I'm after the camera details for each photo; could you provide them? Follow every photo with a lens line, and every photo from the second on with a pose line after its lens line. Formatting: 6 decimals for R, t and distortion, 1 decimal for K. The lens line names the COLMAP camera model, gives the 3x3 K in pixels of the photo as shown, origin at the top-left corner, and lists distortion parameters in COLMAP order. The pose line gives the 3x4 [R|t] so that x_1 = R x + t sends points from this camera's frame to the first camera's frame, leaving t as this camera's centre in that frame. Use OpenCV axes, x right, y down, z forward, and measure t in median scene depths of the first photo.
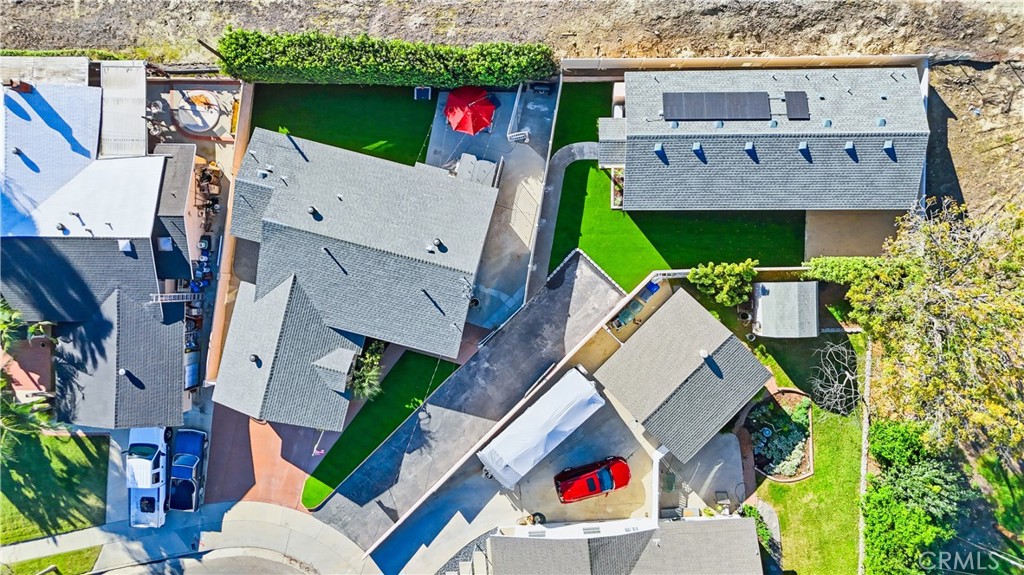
lens RADIAL K [[754.5, 0, 512.0], [0, 754.5, 287.5], [0, 0, 1]] dist [0.067780, -0.065434]
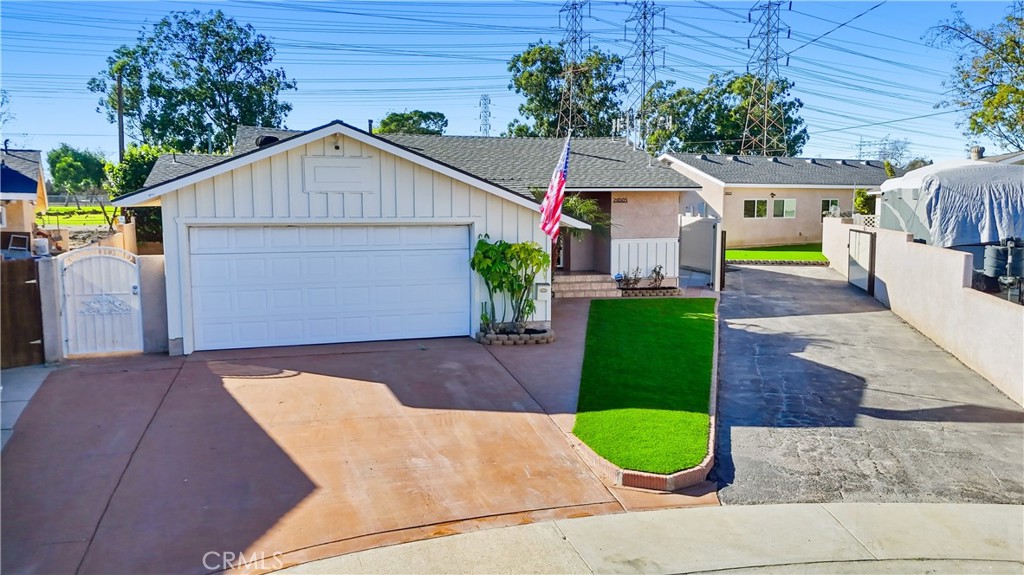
lens RADIAL K [[754.5, 0, 512.0], [0, 754.5, 287.5], [0, 0, 1]] dist [0.067780, -0.065434]
pose [[0.865810, -0.024846, 0.499755, -0.396596], [0.499884, 0.087067, -0.861705, 0.429489], [-0.022102, 0.995893, 0.087803, 0.977896]]
